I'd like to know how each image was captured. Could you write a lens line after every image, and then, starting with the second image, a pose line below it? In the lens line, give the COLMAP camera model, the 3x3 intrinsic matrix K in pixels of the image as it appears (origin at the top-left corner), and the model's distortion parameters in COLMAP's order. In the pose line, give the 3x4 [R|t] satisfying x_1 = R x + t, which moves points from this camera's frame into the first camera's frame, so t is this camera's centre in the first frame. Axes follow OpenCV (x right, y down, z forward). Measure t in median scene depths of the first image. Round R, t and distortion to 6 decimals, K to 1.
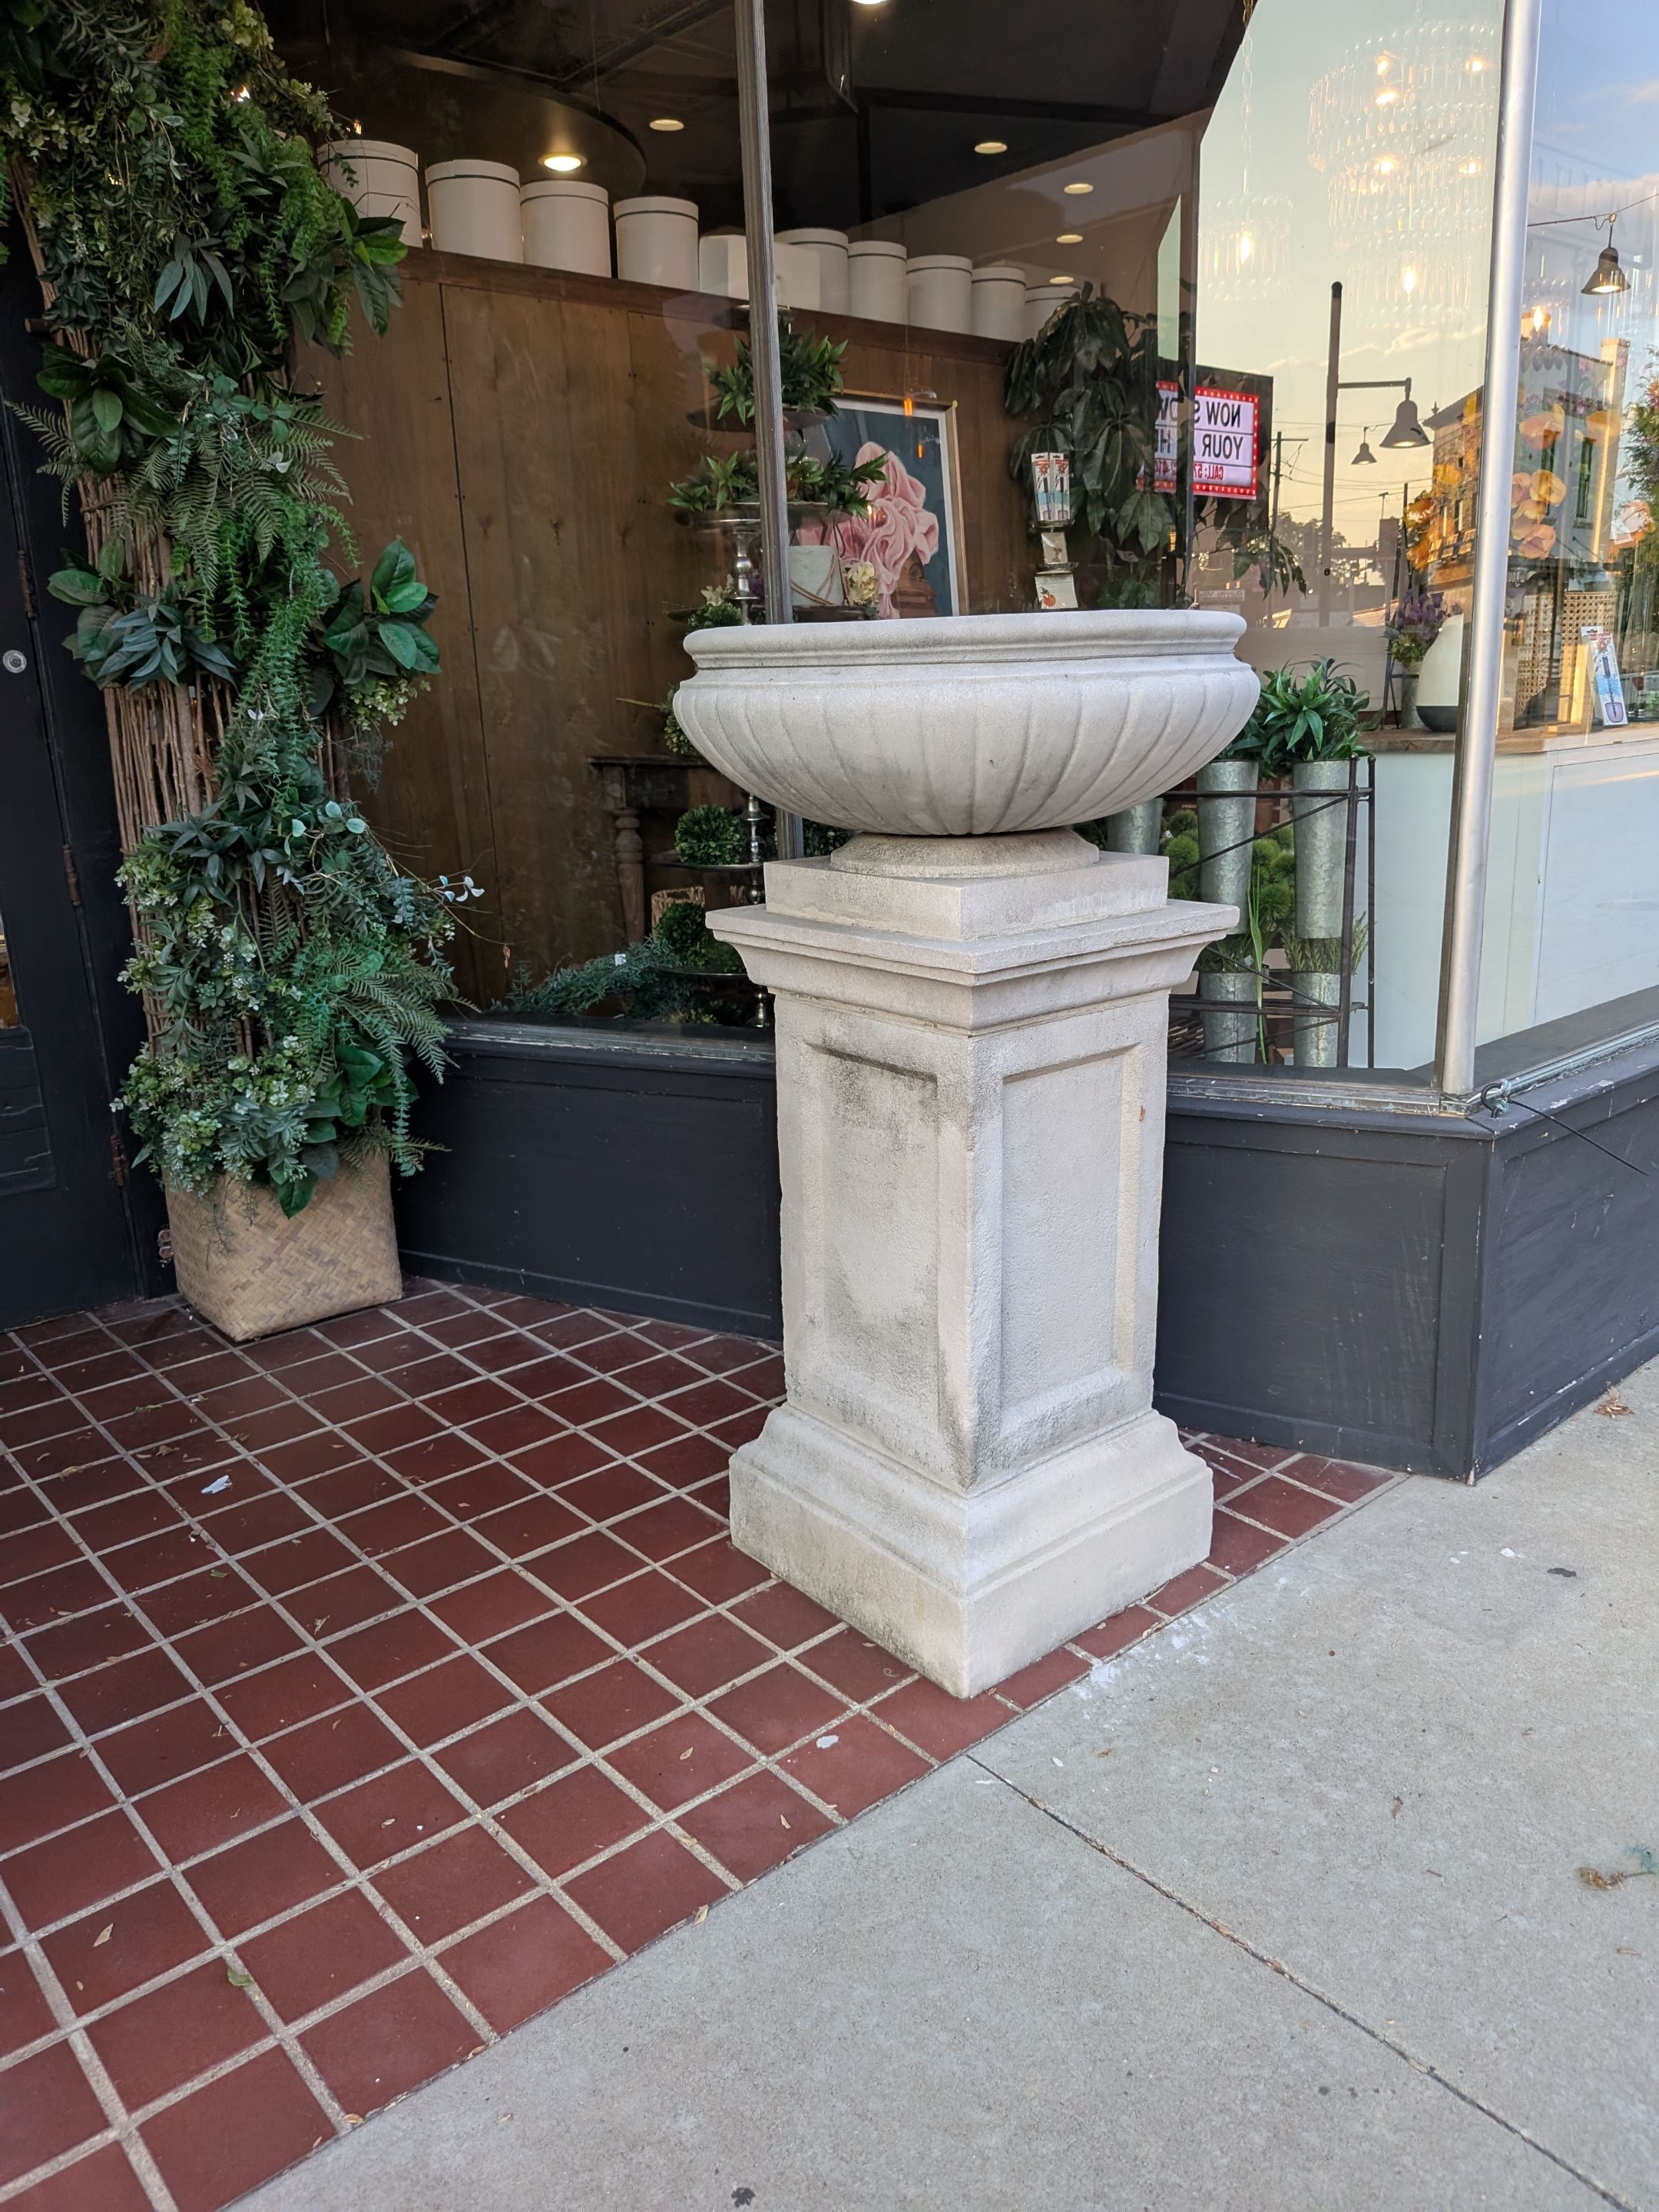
lens RADIAL K [[1569.1, 0, 829.5], [0, 1569.1, 1106.0], [0, 0, 1]] dist [0.027762, -0.065542]
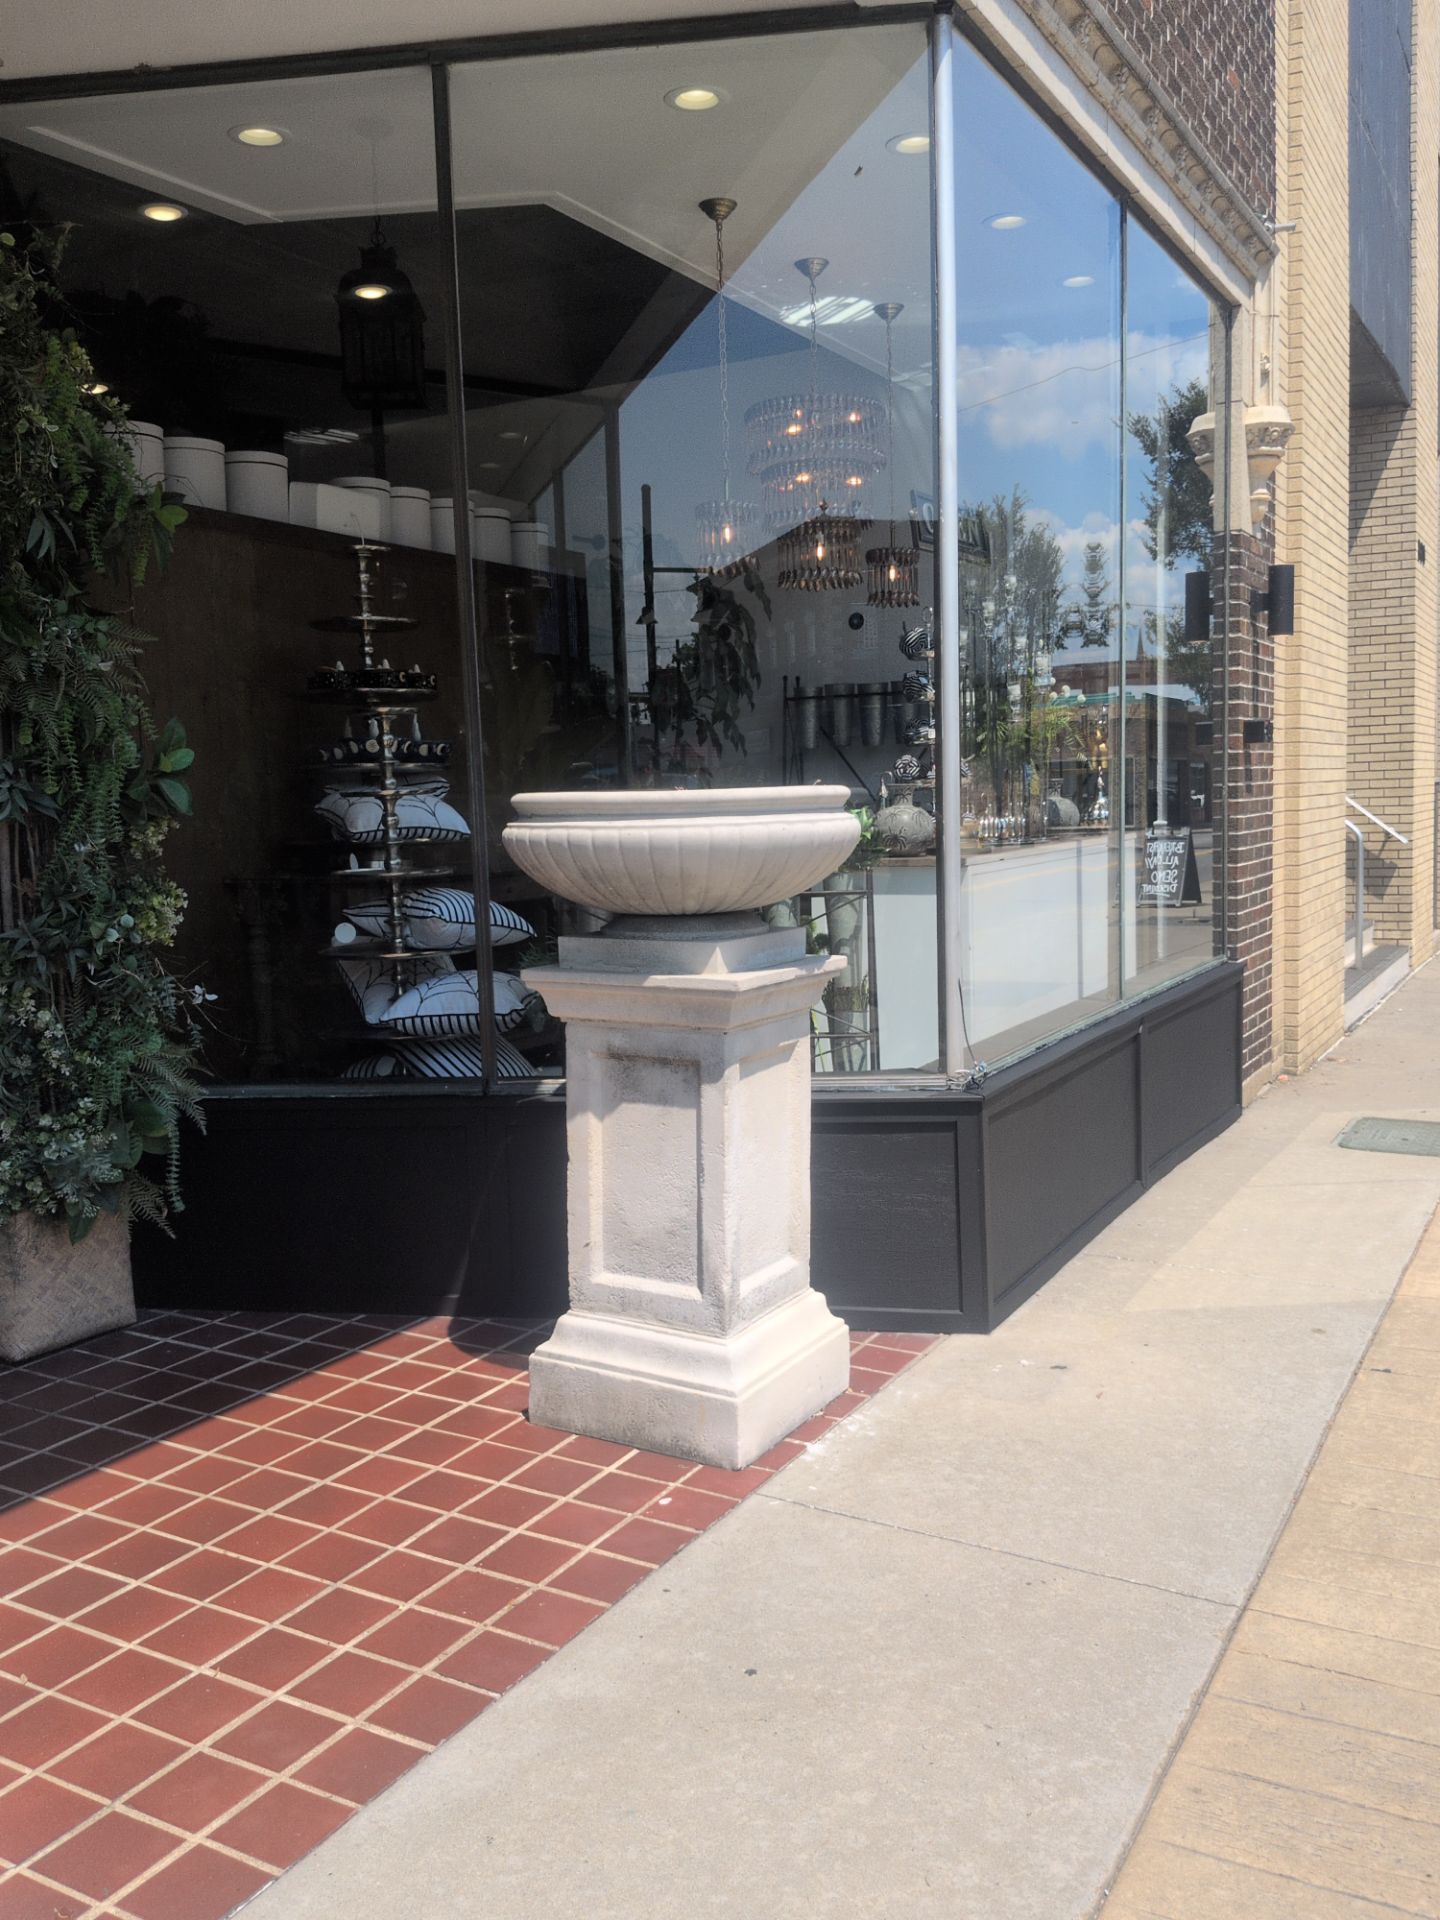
lens RADIAL K [[1408.0, 0, 720.0], [0, 1408.0, 960.0], [0, 0, 1]] dist [0.006929, -0.000536]
pose [[0.952554, -0.030588, 0.302829, -0.290624], [0.079186, 0.985581, -0.149529, 0.080816], [-0.293889, 0.166414, 0.941241, -0.320502]]
